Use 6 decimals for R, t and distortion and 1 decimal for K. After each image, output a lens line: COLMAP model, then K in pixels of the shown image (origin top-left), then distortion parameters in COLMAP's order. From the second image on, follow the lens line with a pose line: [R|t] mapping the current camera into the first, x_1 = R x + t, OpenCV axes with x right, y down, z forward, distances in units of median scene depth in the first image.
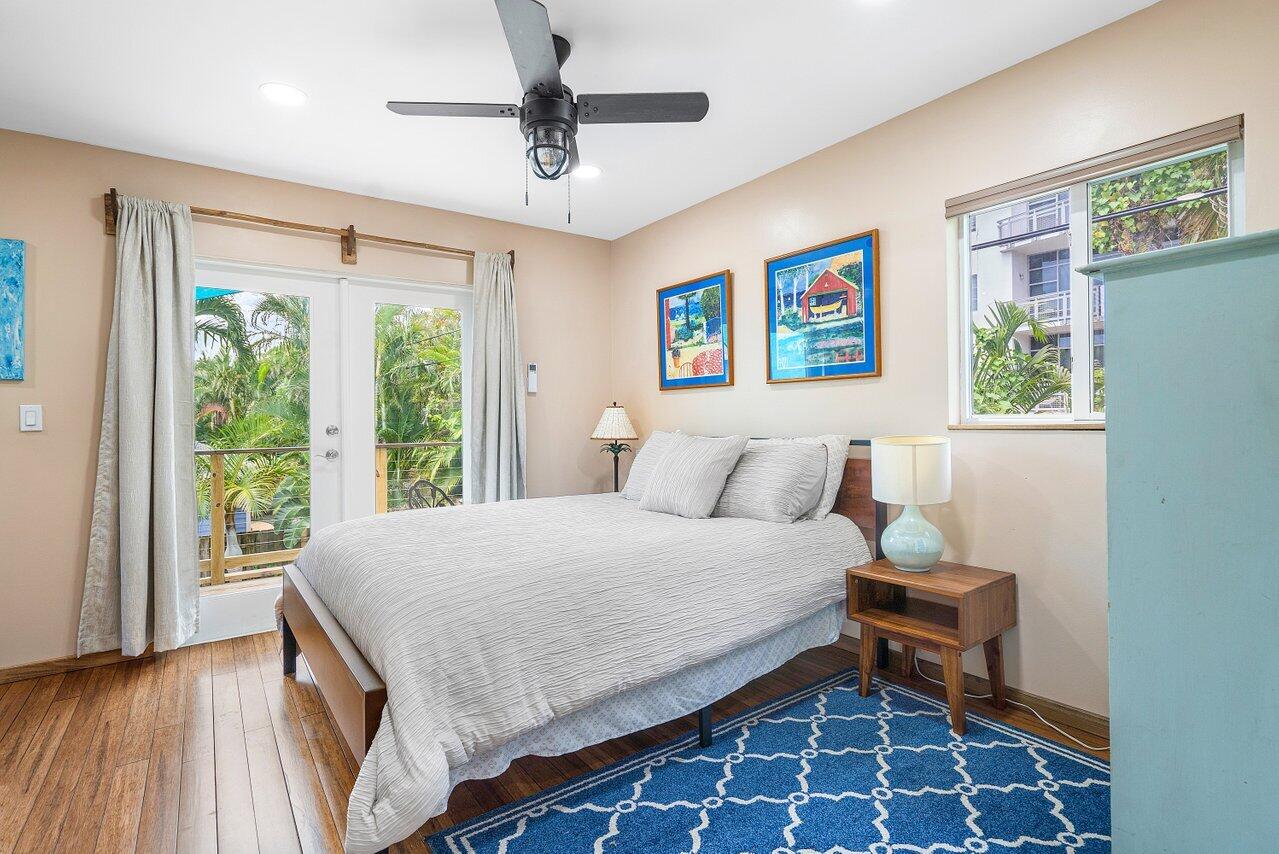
lens RADIAL K [[598.4, 0, 636.4], [0, 598.4, 405.4], [0, 0, 1]] dist [0.000379, 0.000038]
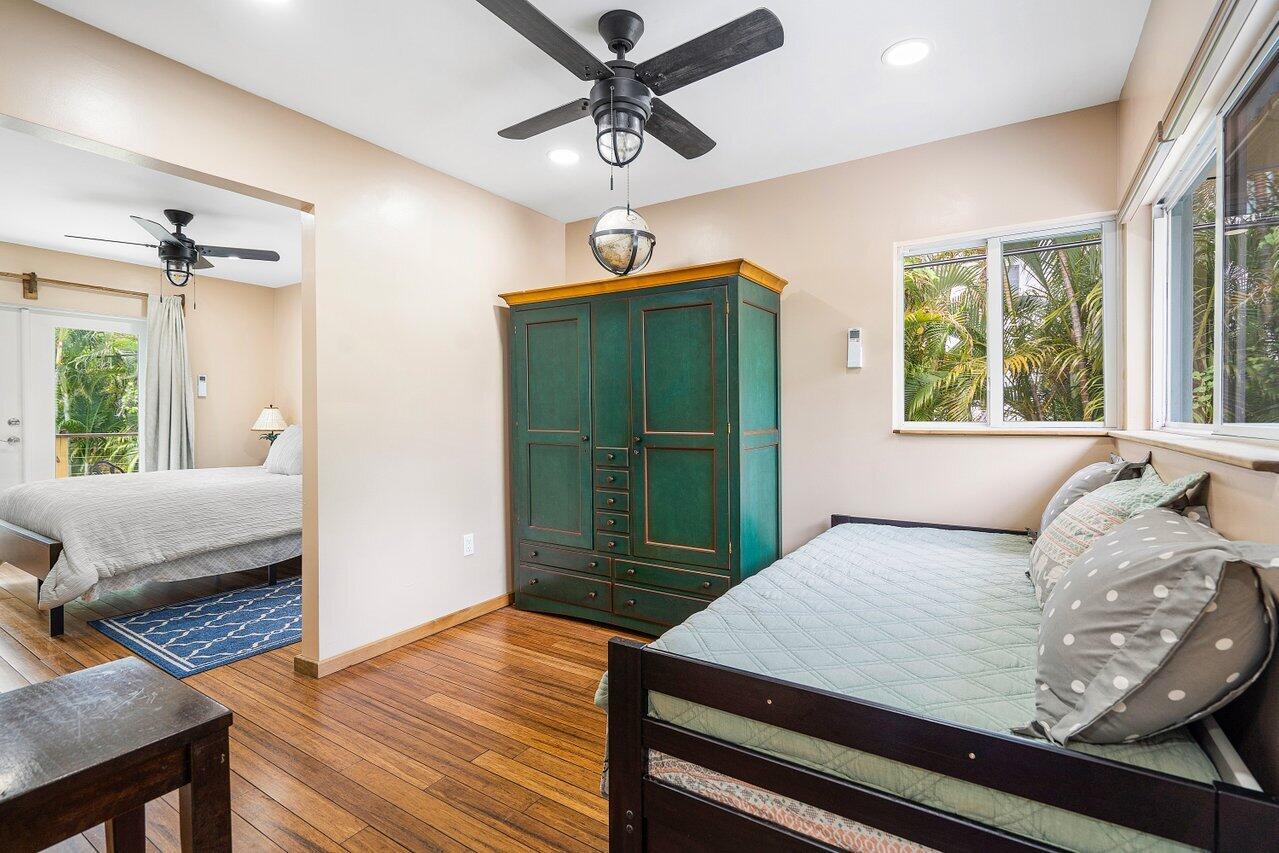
lens RADIAL K [[588.4, 0, 637.4], [0, 588.4, 418.2], [0, 0, 1]] dist [0.000862, 0.000585]
pose [[0.932643, 0.014085, 0.360526, 0.288540], [-0.024375, 0.999415, 0.024010, -0.029943], [-0.359976, -0.031181, 0.932440, -0.664676]]
